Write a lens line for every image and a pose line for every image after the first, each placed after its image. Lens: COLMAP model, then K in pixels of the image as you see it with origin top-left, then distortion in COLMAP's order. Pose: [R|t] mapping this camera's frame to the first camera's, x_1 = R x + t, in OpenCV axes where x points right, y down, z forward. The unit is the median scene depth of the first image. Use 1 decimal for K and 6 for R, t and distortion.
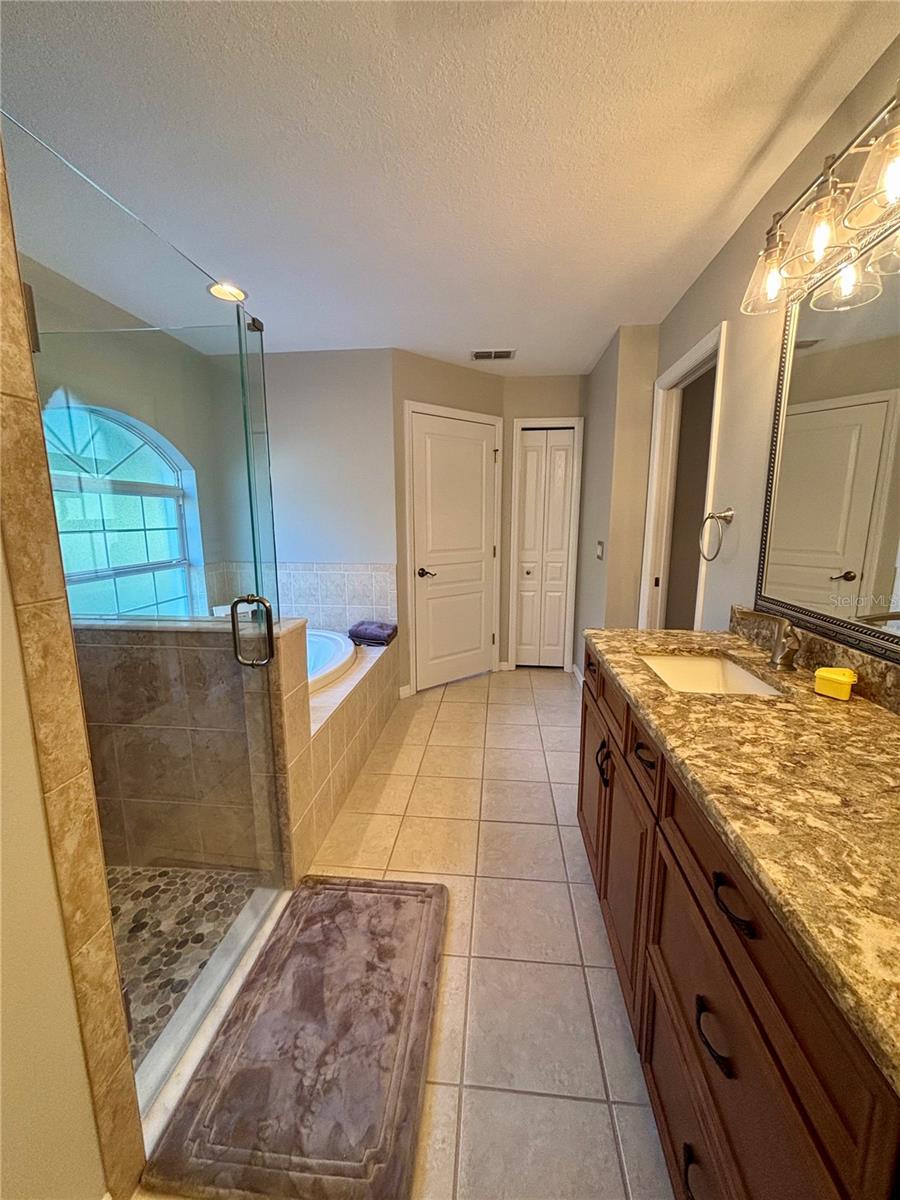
lens RADIAL K [[477.9, 0, 450.0], [0, 477.9, 600.0], [0, 0, 1]] dist [0.000217, 0.000747]
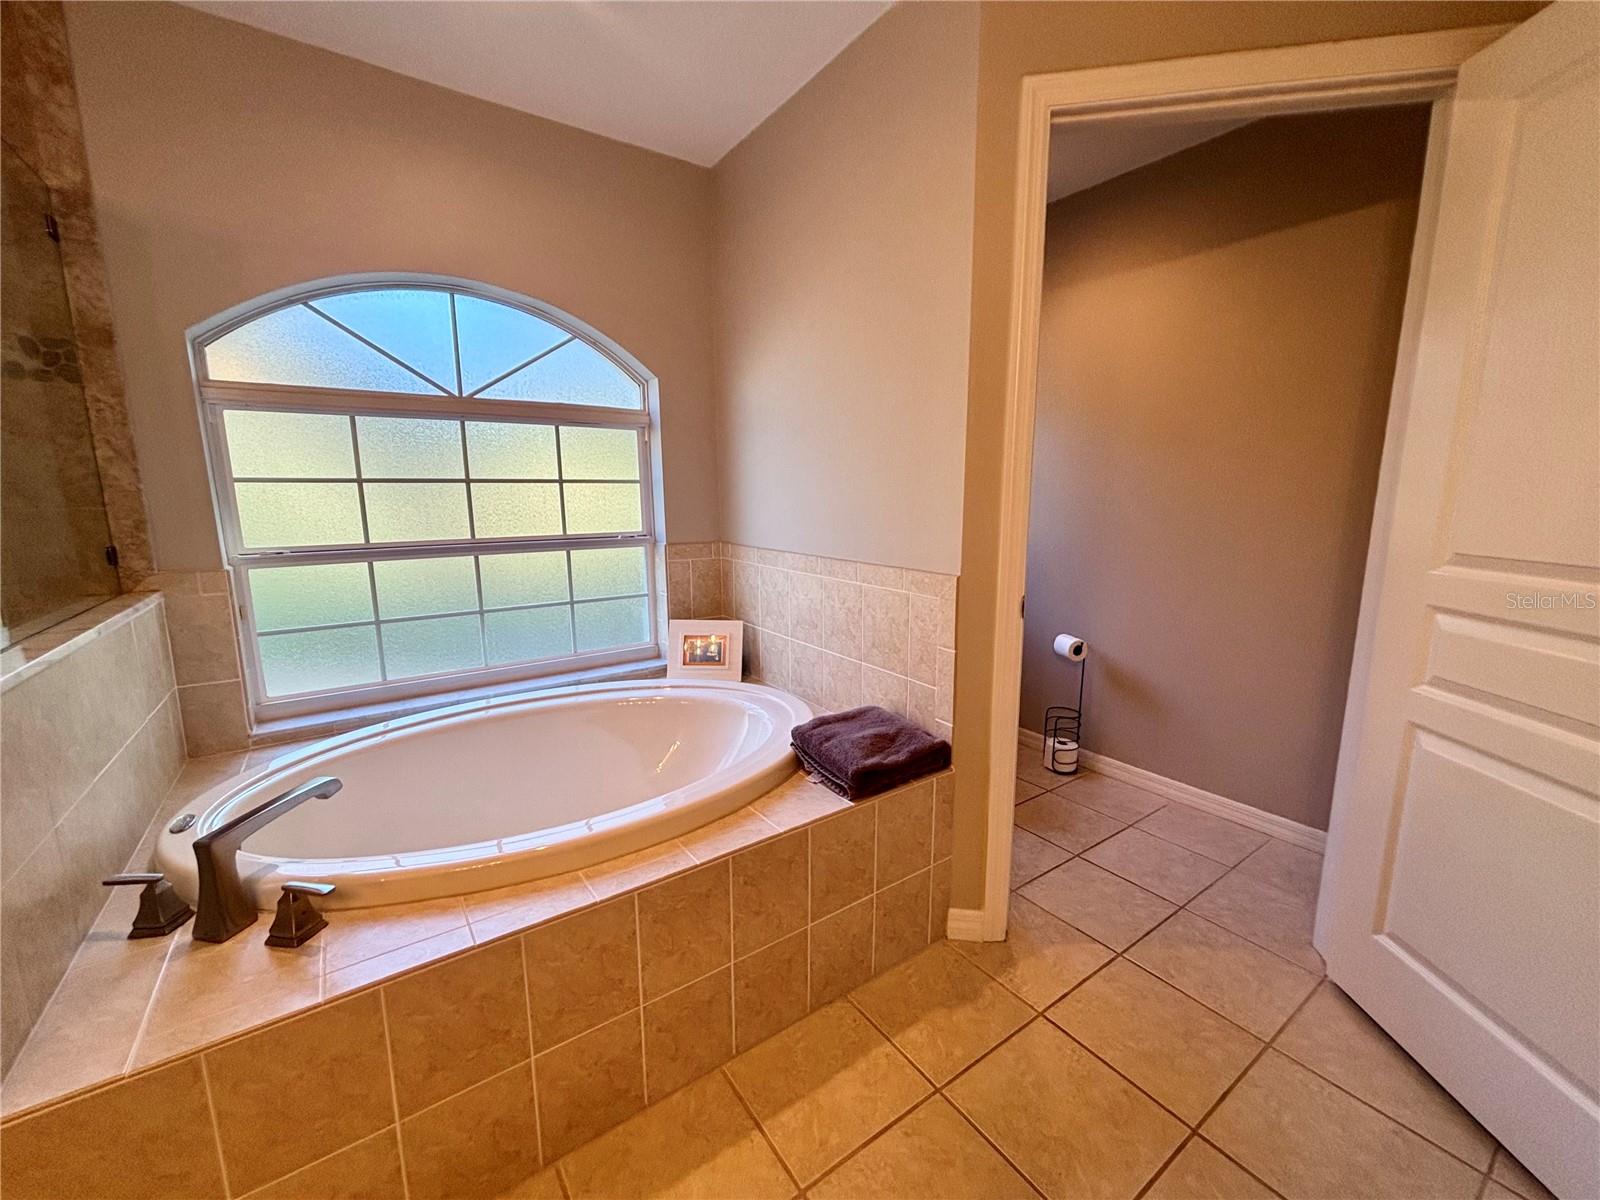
lens RADIAL K [[642.5, 0, 800.0], [0, 642.5, 600.0], [0, 0, 1]] dist [-0.000977, 0.000054]
pose [[0.642188, 0.129891, -0.755462, 0.188594], [-0.116850, 0.990609, 0.070992, -0.083486], [0.757589, 0.042686, 0.651335, 0.635767]]
